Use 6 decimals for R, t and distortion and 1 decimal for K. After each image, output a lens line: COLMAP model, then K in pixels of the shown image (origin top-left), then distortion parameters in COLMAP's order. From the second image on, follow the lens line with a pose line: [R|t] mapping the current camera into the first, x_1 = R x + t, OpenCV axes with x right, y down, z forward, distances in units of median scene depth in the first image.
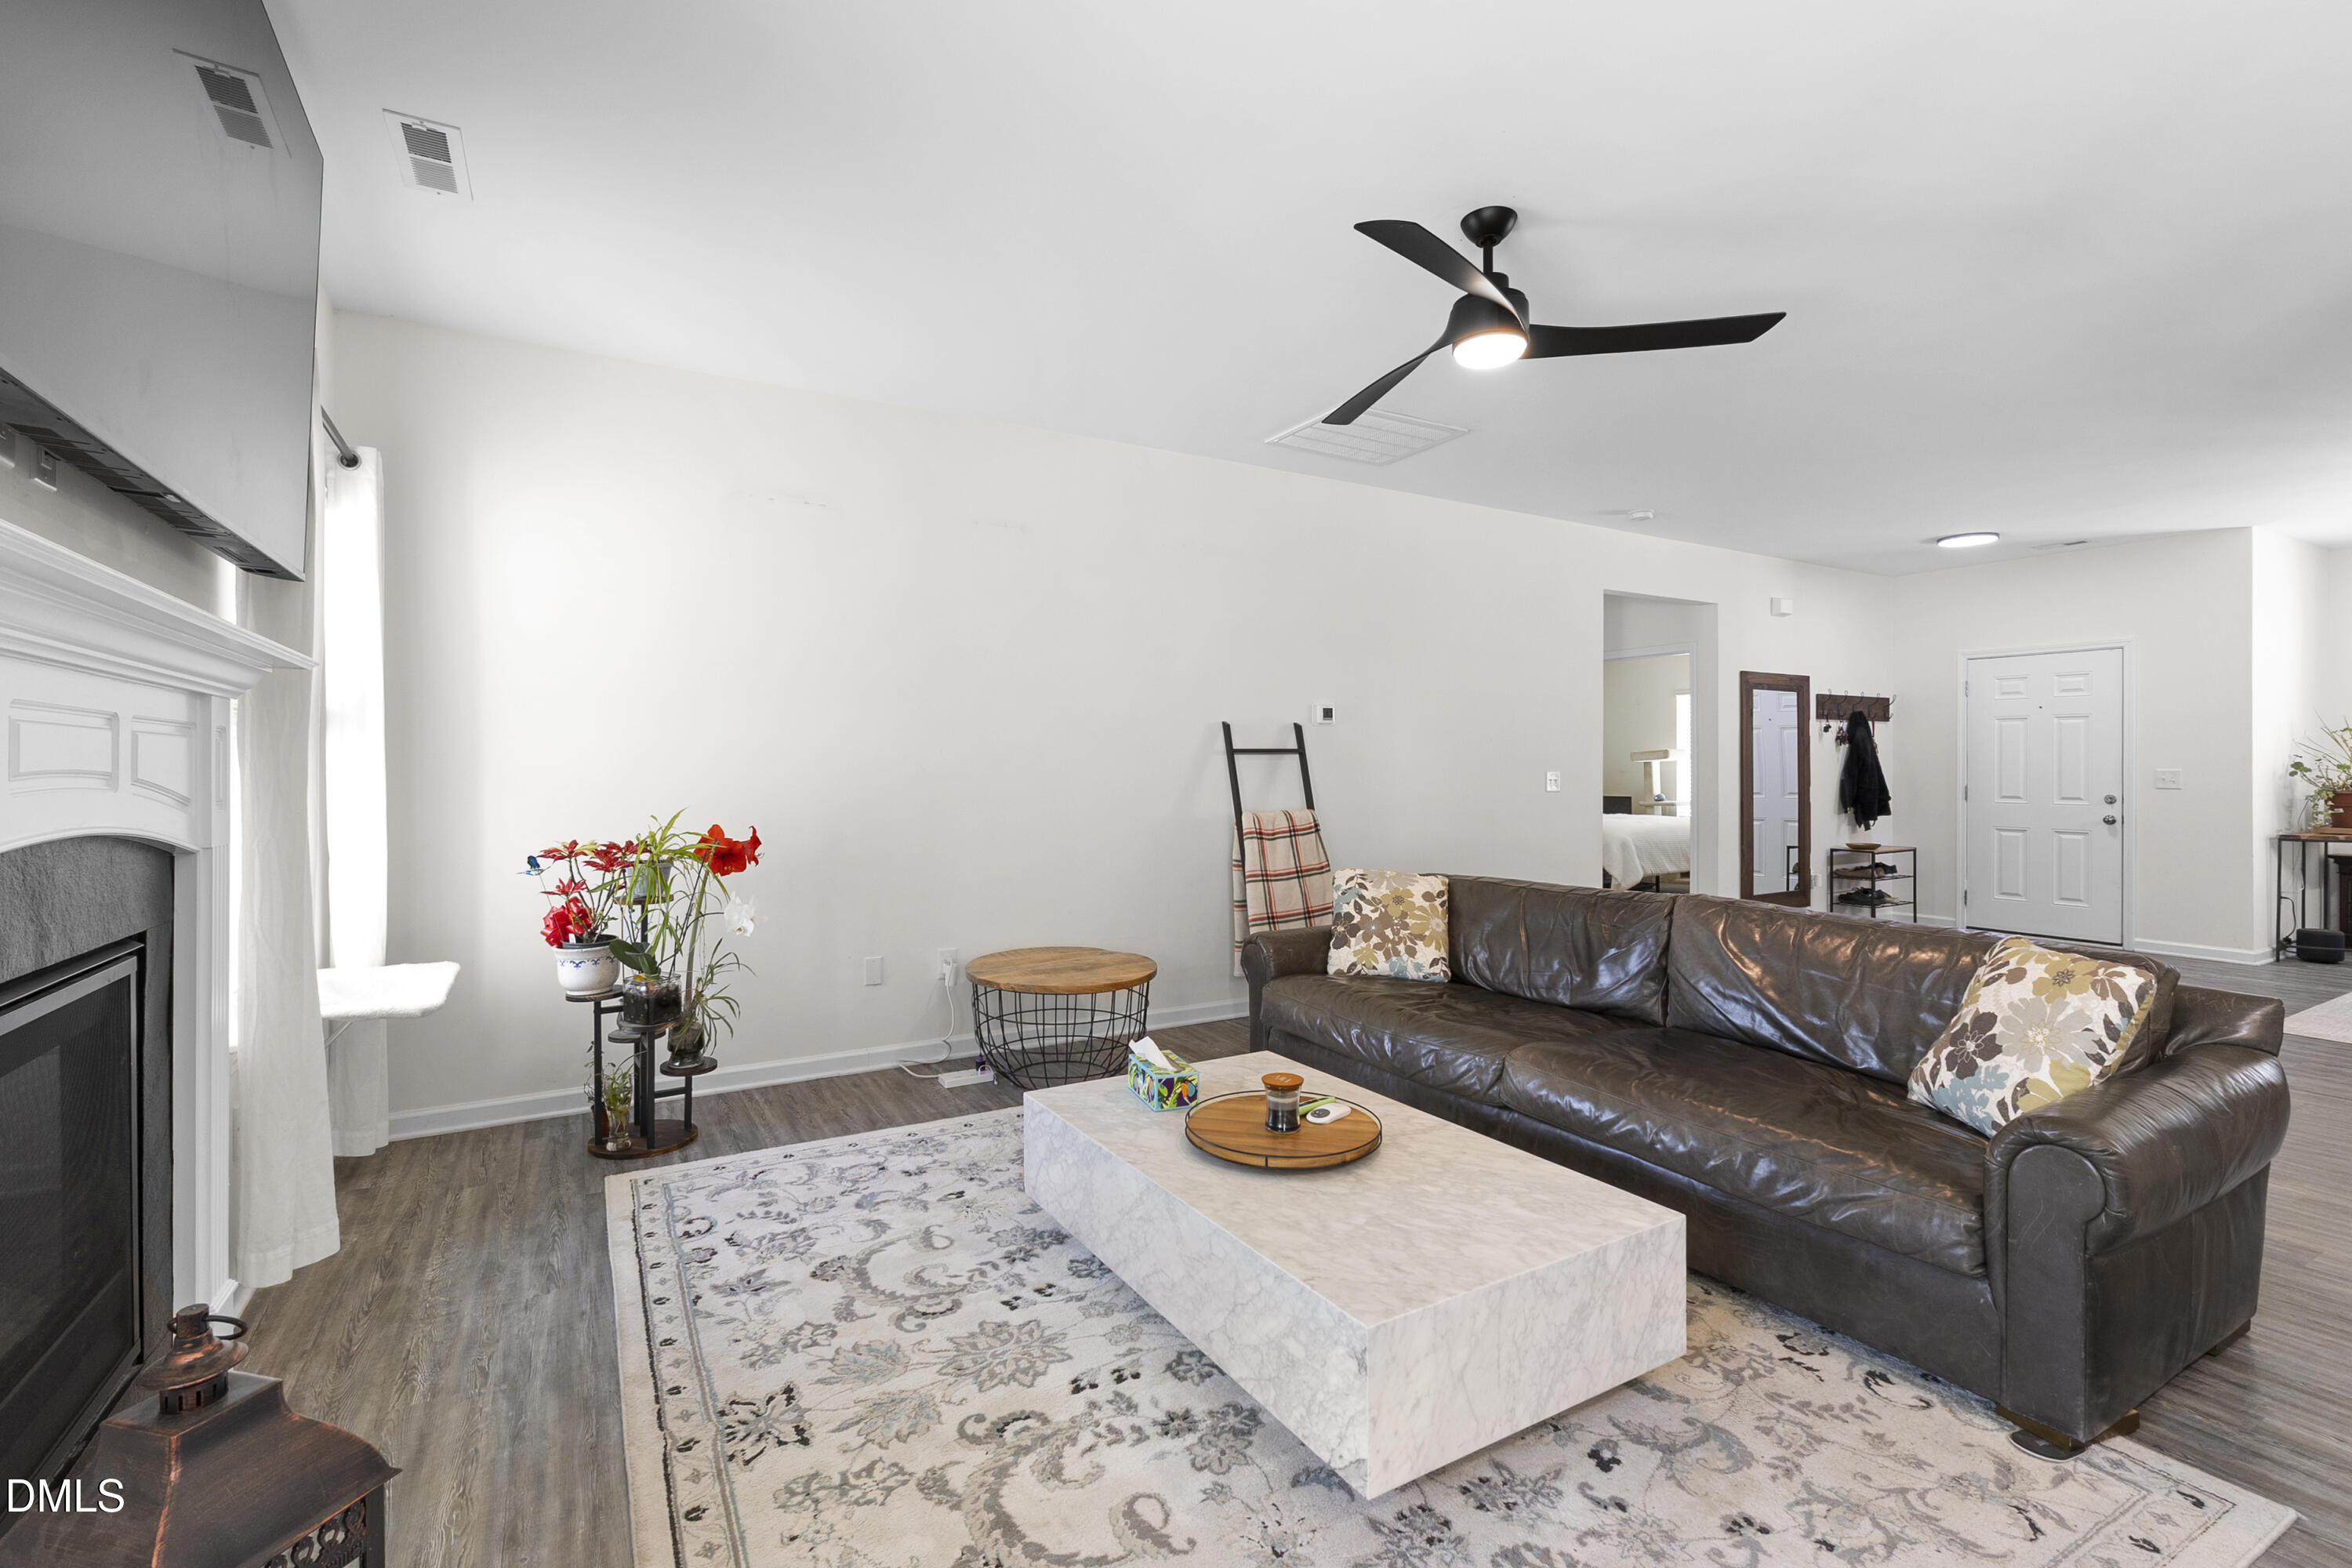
lens RADIAL K [[1051.5, 0, 1164.2], [0, 1051.5, 770.3], [0, 0, 1]] dist [0.000818, -0.001484]
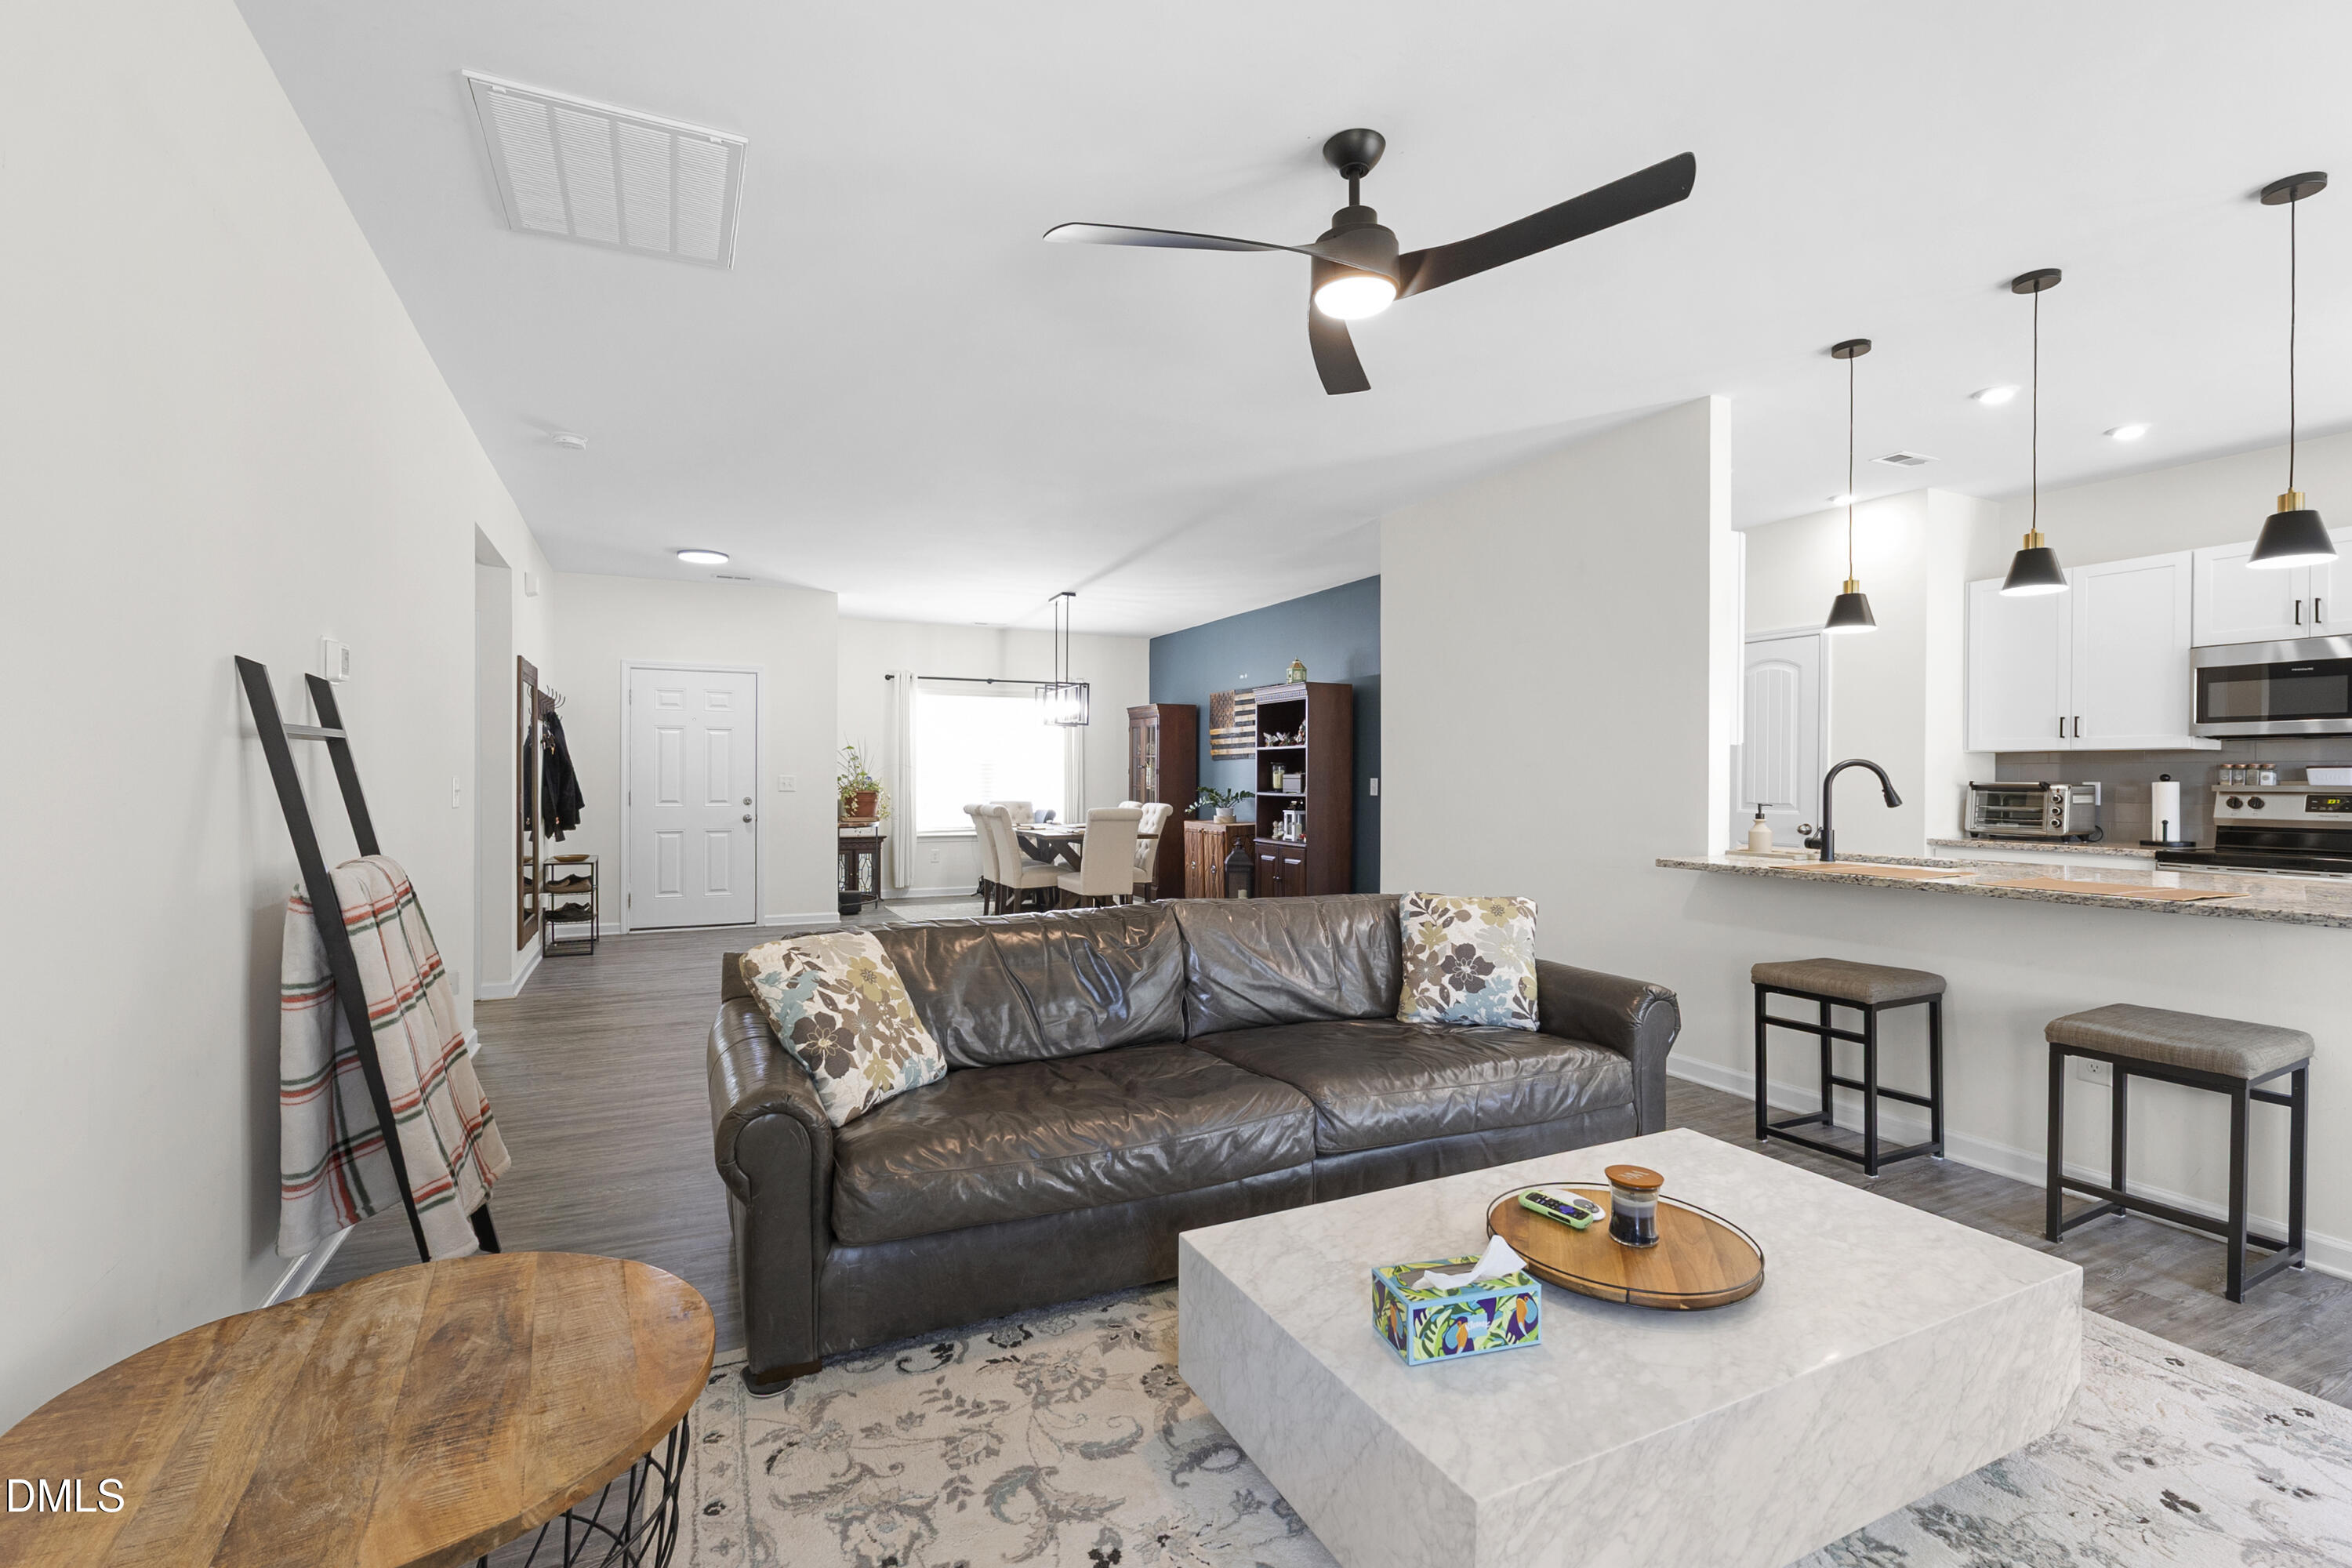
lens RADIAL K [[1051.5, 0, 1156.2], [0, 1051.5, 792.1], [0, 0, 1]] dist [0.000818, -0.001484]
pose [[0.086097, -0.015207, 0.996171, -0.422325], [-0.000123, 0.999883, 0.015274, -0.000731], [-0.996287, -0.001438, 0.086085, 0.789198]]
